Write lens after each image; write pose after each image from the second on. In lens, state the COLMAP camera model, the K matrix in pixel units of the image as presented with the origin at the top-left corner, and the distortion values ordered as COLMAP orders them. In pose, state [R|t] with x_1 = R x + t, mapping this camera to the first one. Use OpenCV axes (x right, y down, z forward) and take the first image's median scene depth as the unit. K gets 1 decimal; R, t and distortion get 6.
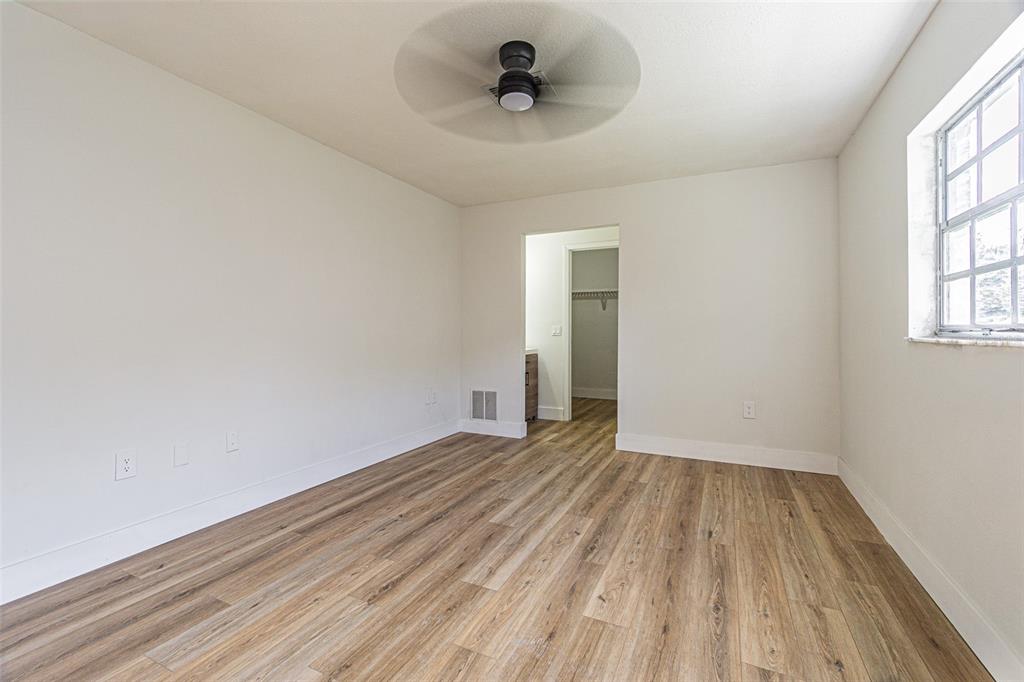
lens RADIAL K [[439.1, 0, 508.0], [0, 439.1, 334.0], [0, 0, 1]] dist [0.001439, 0.000758]
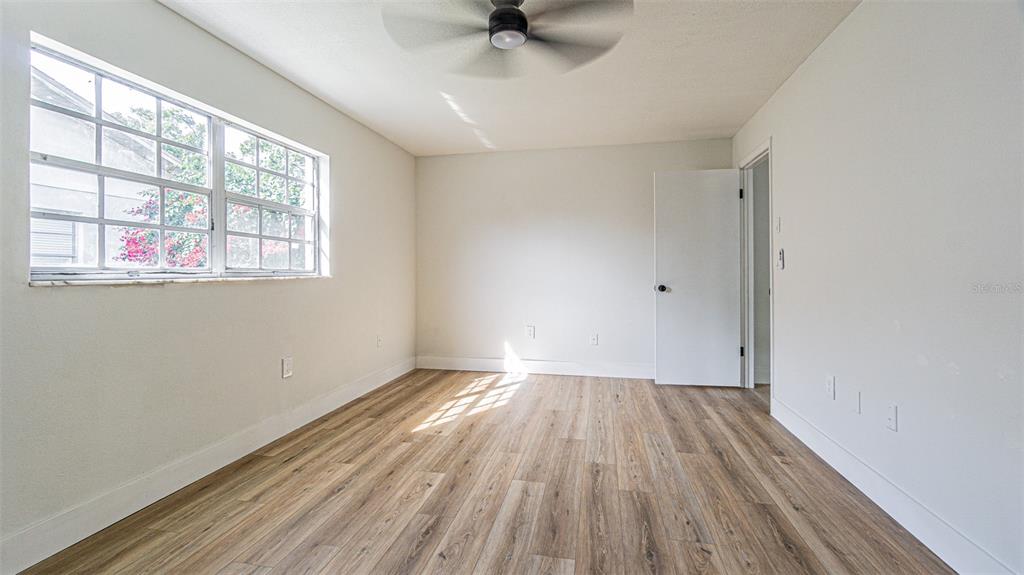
lens RADIAL K [[431.3, 0, 506.1], [0, 431.3, 277.5], [0, 0, 1]] dist [-0.008990, -0.000065]
pose [[-0.970006, 0.002435, -0.243070, 0.264099], [-0.002222, 0.999819, 0.018880, -0.014319], [0.243072, 0.018854, -0.969825, 1.980115]]
